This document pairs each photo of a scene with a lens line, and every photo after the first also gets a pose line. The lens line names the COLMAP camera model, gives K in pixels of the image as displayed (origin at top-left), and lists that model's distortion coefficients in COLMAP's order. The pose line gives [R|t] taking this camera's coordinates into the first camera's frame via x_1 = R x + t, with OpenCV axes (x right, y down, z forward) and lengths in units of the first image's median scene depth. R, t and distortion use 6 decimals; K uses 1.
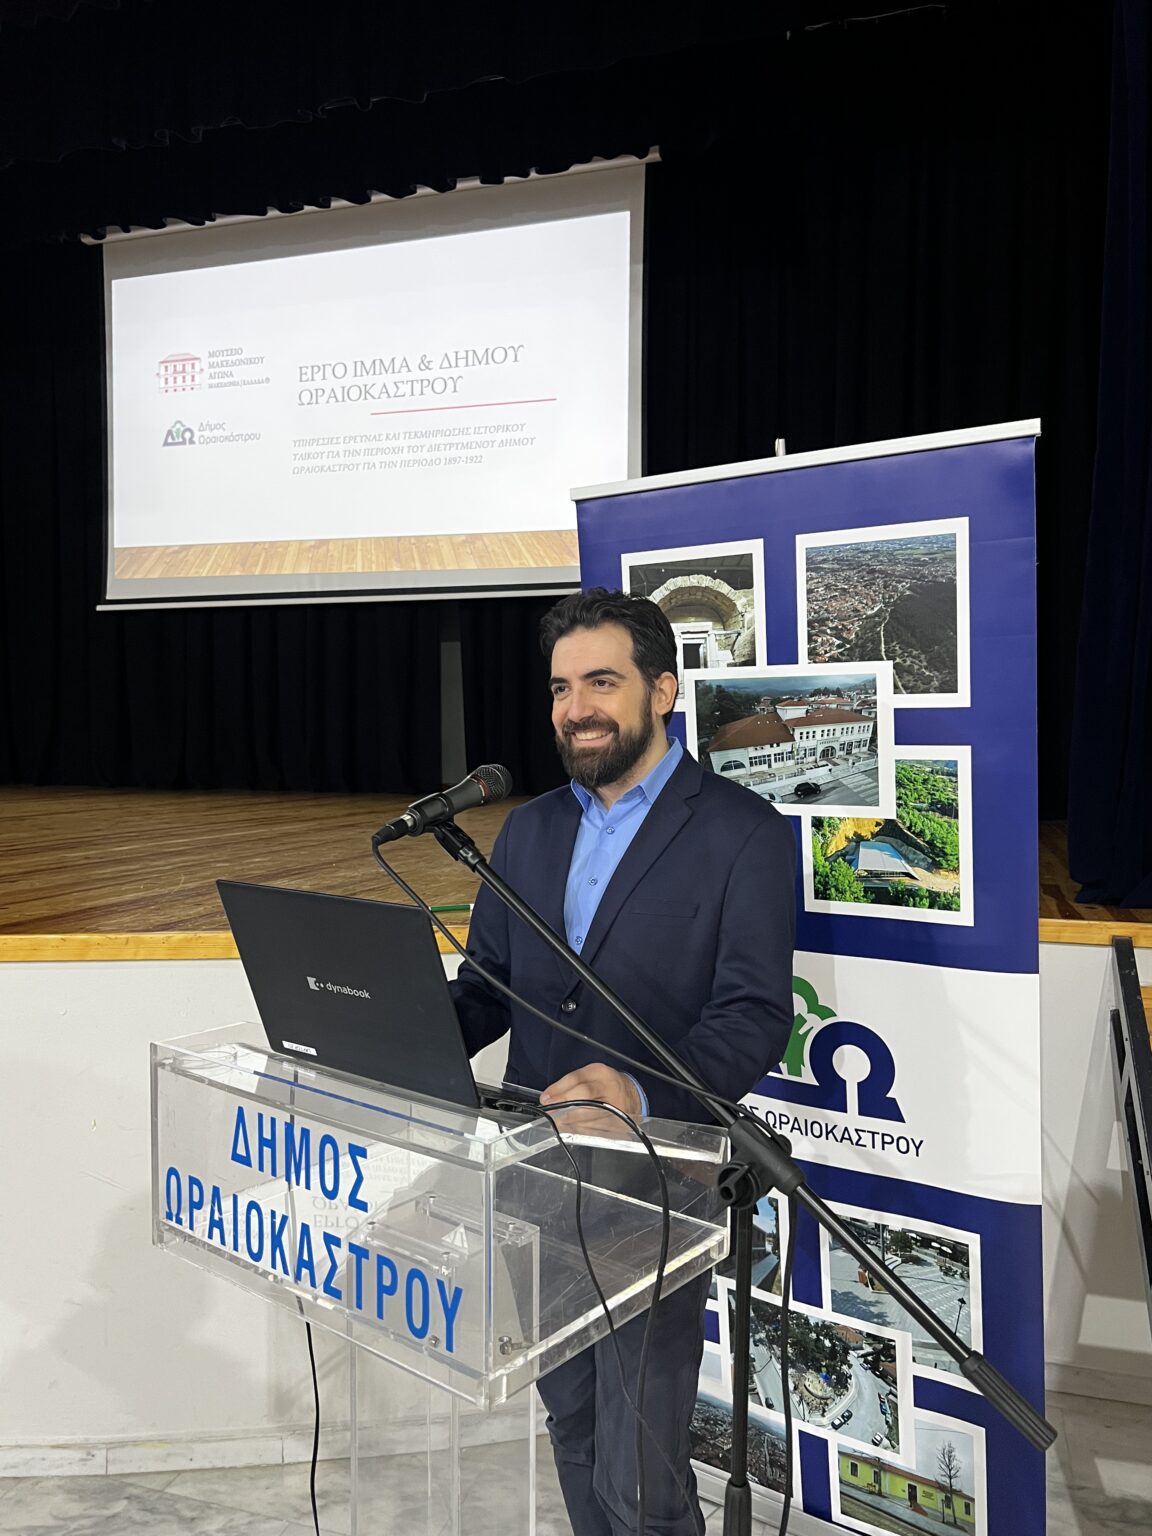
lens RADIAL K [[1168.3, 0, 574.9], [0, 1168.3, 777.6], [0, 0, 1]] dist [0.021108, -0.006046]
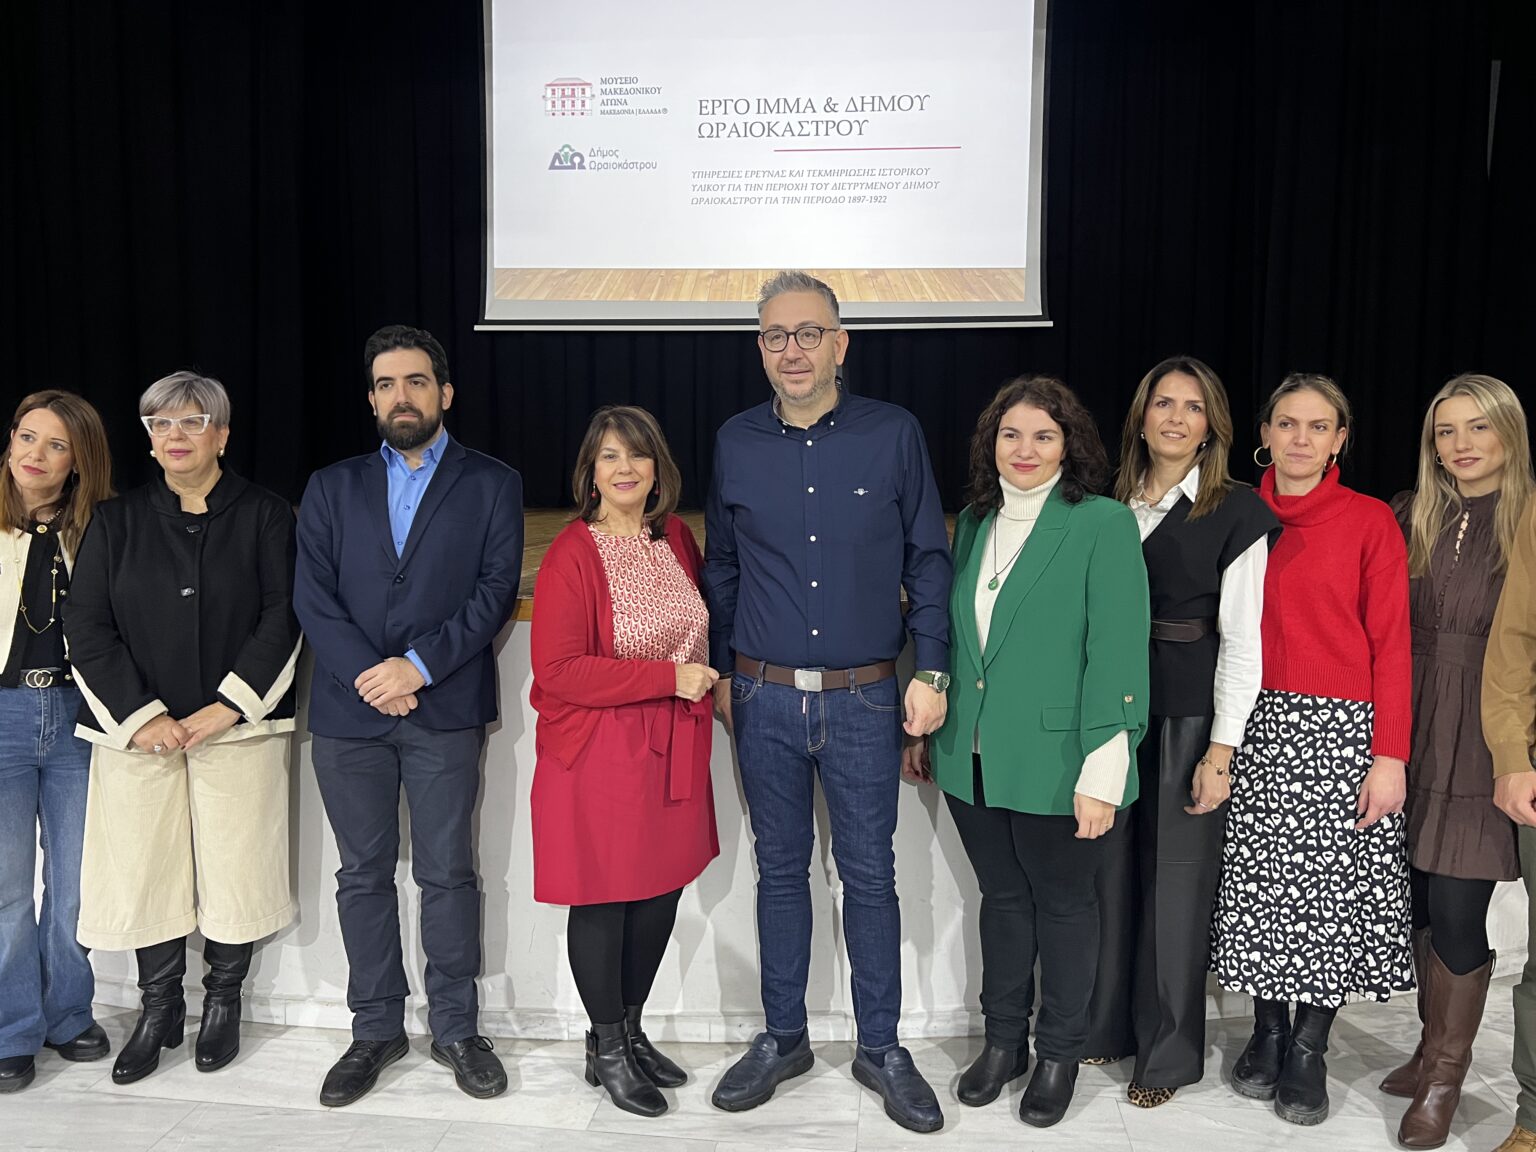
lens RADIAL K [[1168.3, 0, 768.2], [0, 1168.3, 566.6], [0, 0, 1]] dist [0.021108, -0.006046]
pose [[0.980948, -0.006879, 0.194150, -1.480166], [-0.000459, 0.999288, 0.037721, 0.088994], [-0.194271, -0.037092, 0.980246, -0.167707]]
